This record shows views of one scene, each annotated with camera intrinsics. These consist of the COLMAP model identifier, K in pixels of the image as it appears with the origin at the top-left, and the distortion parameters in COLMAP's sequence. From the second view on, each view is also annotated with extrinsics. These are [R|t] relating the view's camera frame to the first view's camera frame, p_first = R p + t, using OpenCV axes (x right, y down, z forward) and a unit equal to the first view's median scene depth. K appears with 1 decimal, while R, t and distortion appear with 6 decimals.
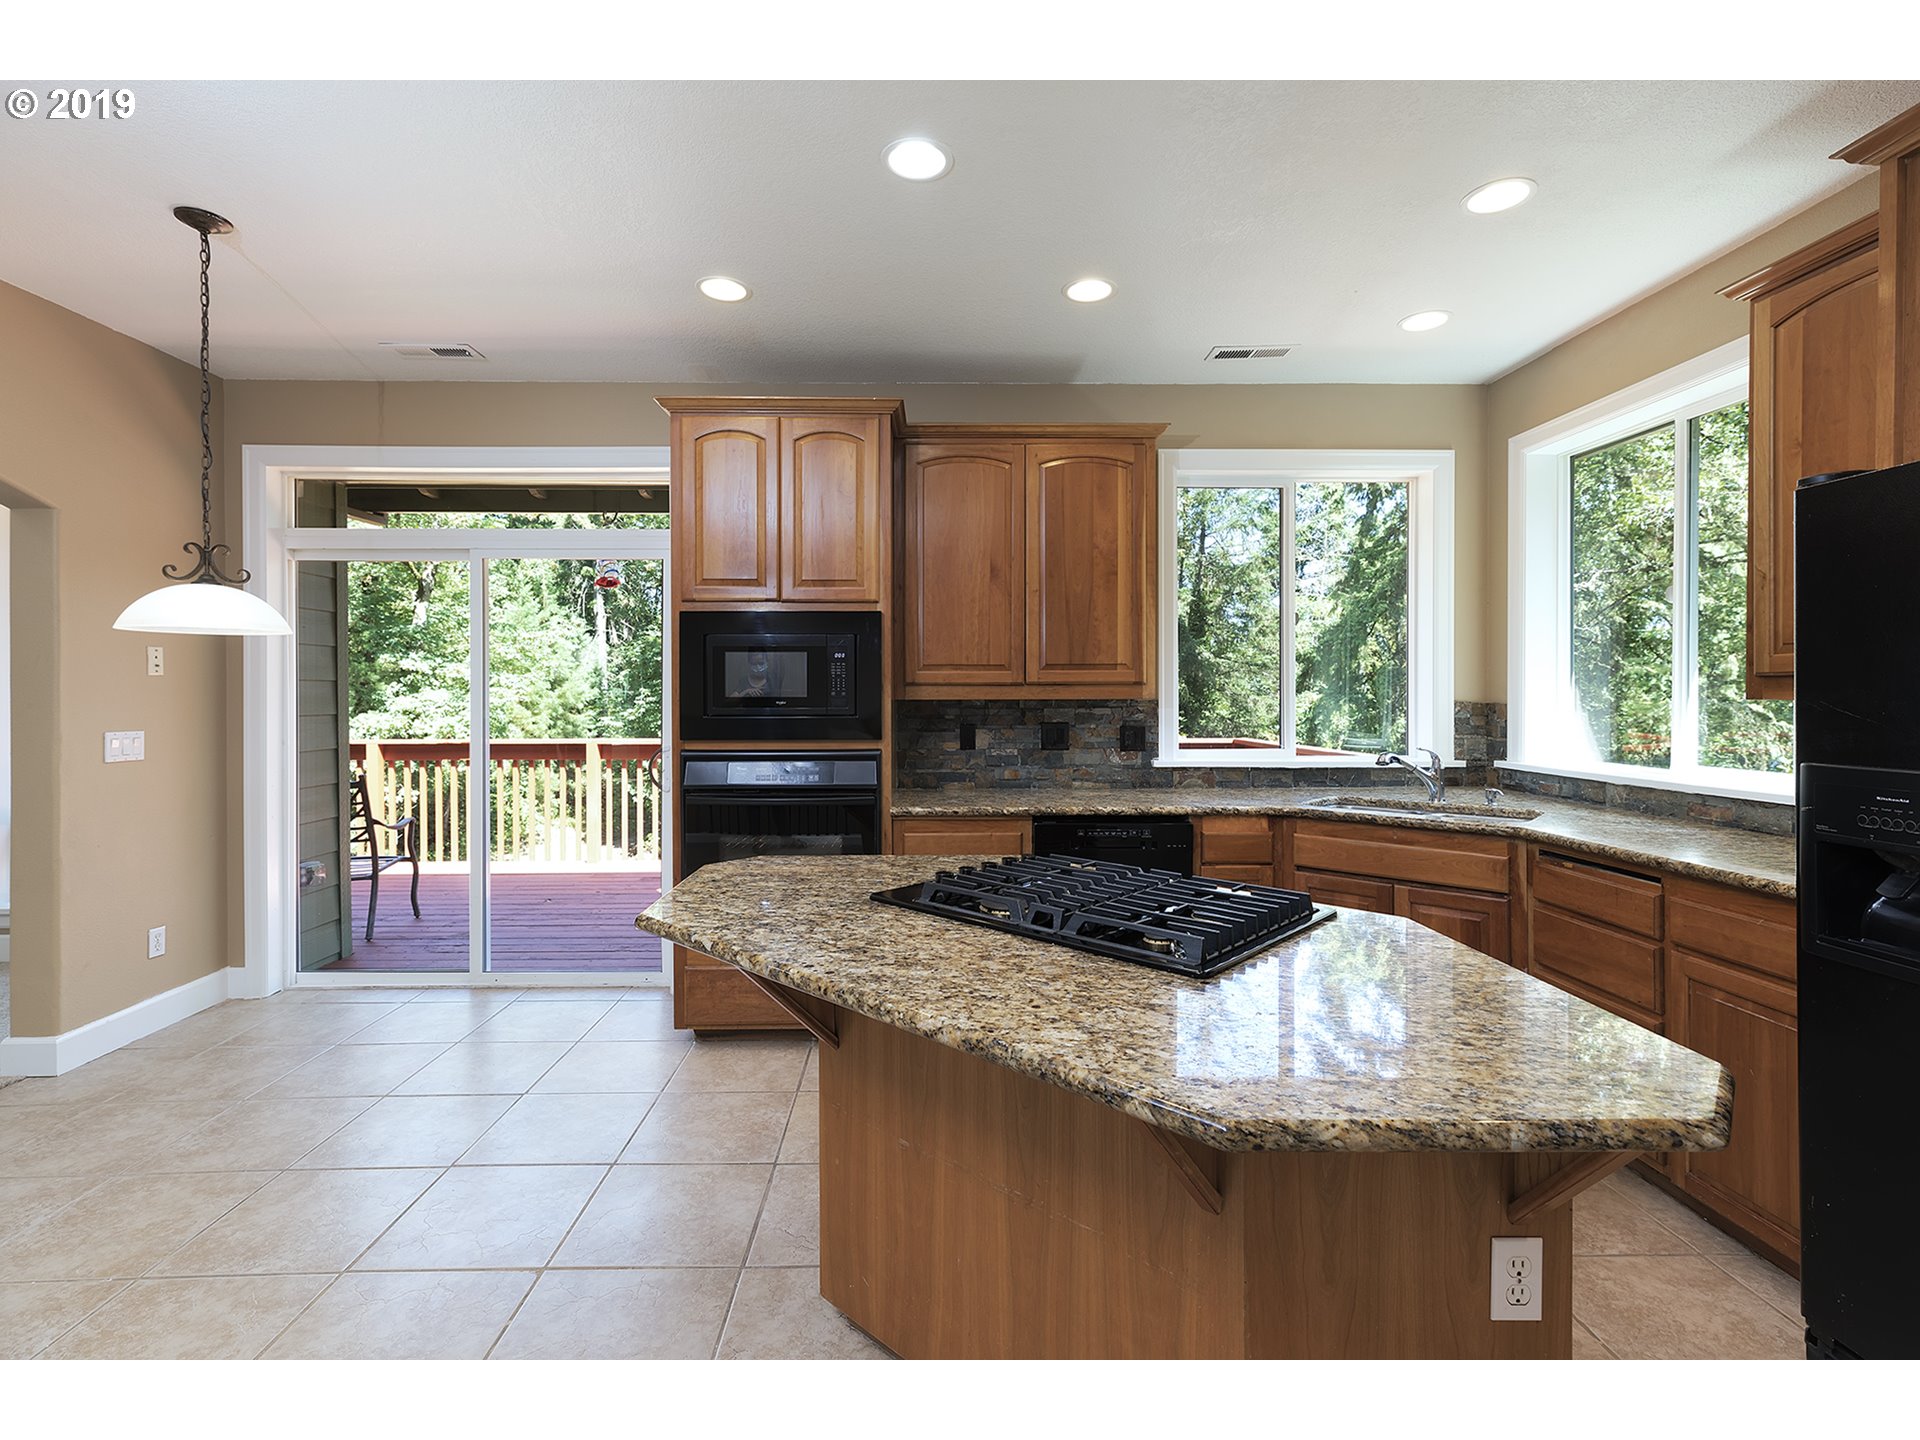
lens RADIAL K [[881.6, 0, 945.0], [0, 881.6, 694.6], [0, 0, 1]] dist [0.010277, 0.000096]
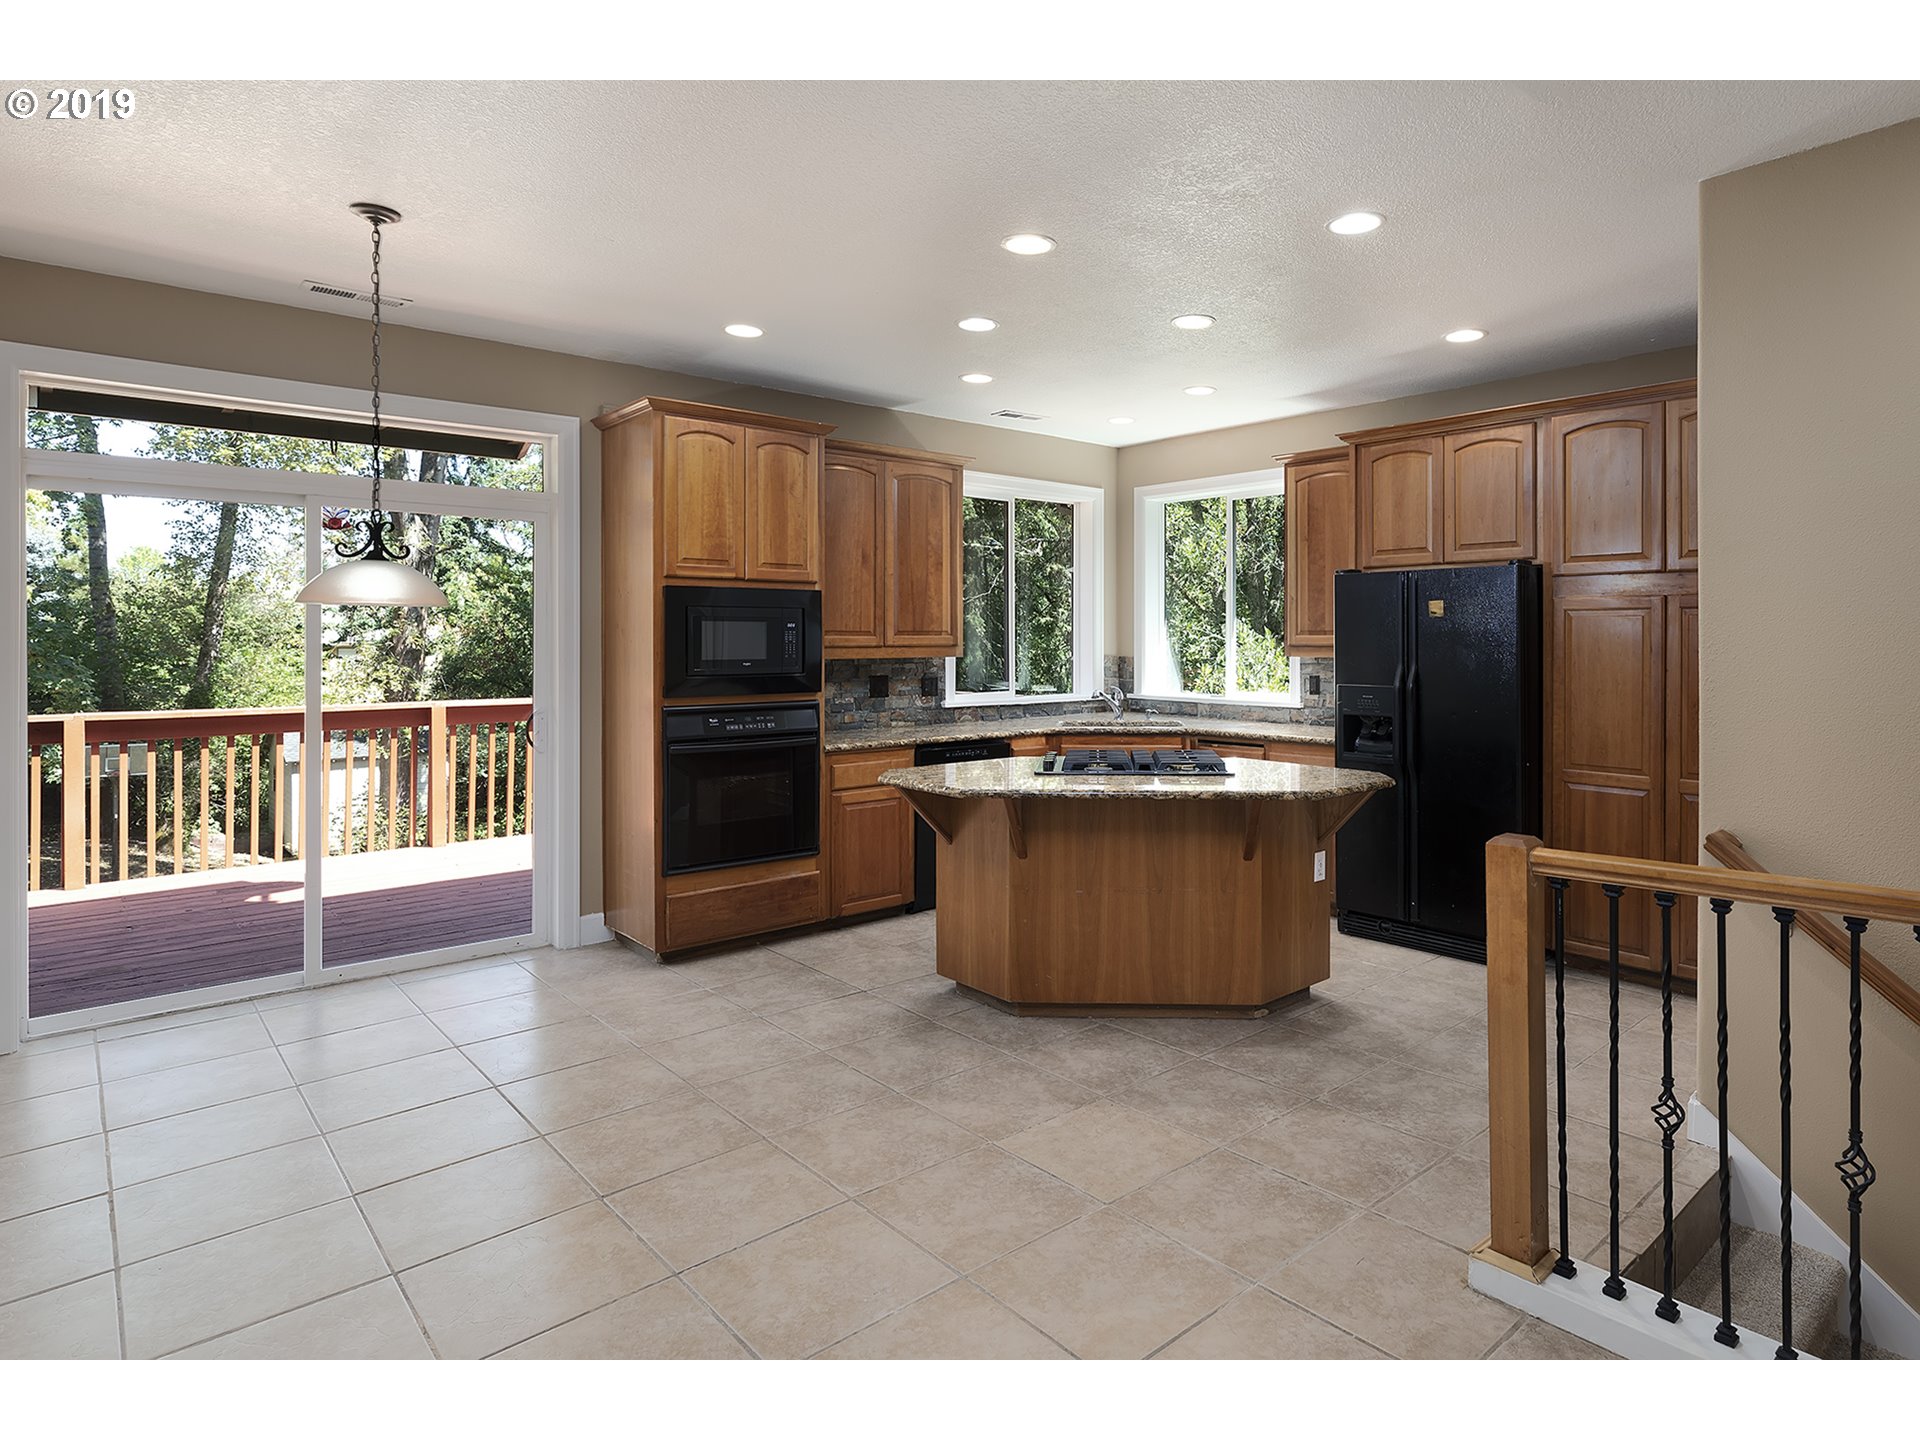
lens RADIAL K [[1079.5, 0, 1056.6], [0, 1079.5, 647.9], [0, 0, 1]] dist [0.001469, 0.000149]
pose [[0.745021, -0.005266, 0.667020, -0.768350], [-0.001214, 0.999956, 0.009252, -0.024390], [-0.667040, -0.007703, 0.744982, -0.339190]]
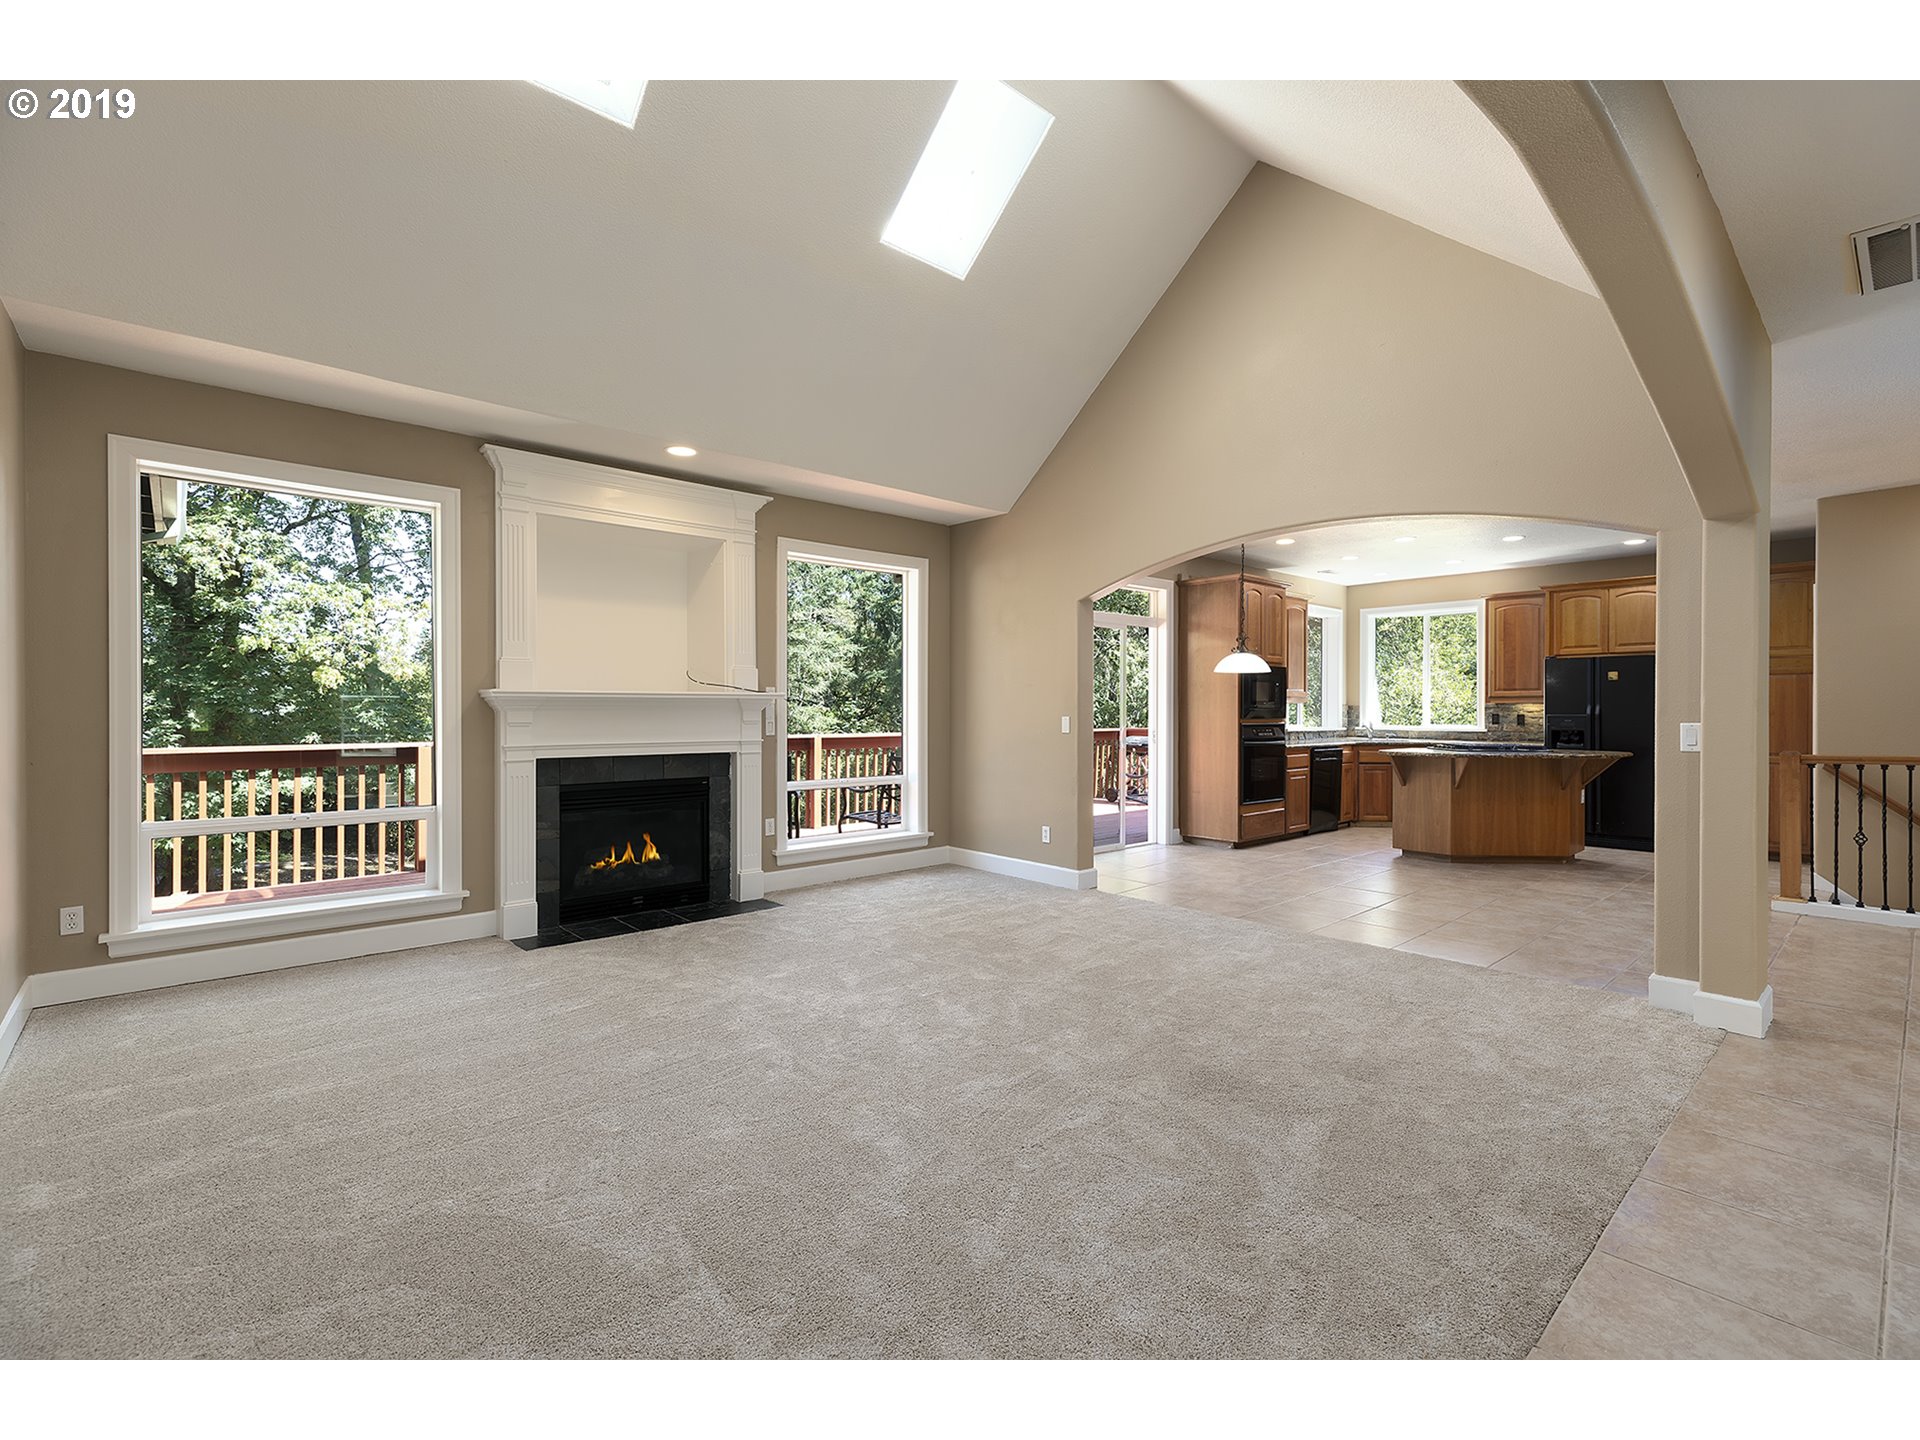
lens RADIAL K [[881.6, 0, 965.6], [0, 881.6, 717.4], [0, 0, 1]] dist [0.010277, 0.000096]
pose [[0.747727, -0.004259, 0.663993, -2.180007], [-0.002135, 0.999959, 0.008818, 0.026116], [-0.664003, -0.008011, 0.747687, -0.240437]]
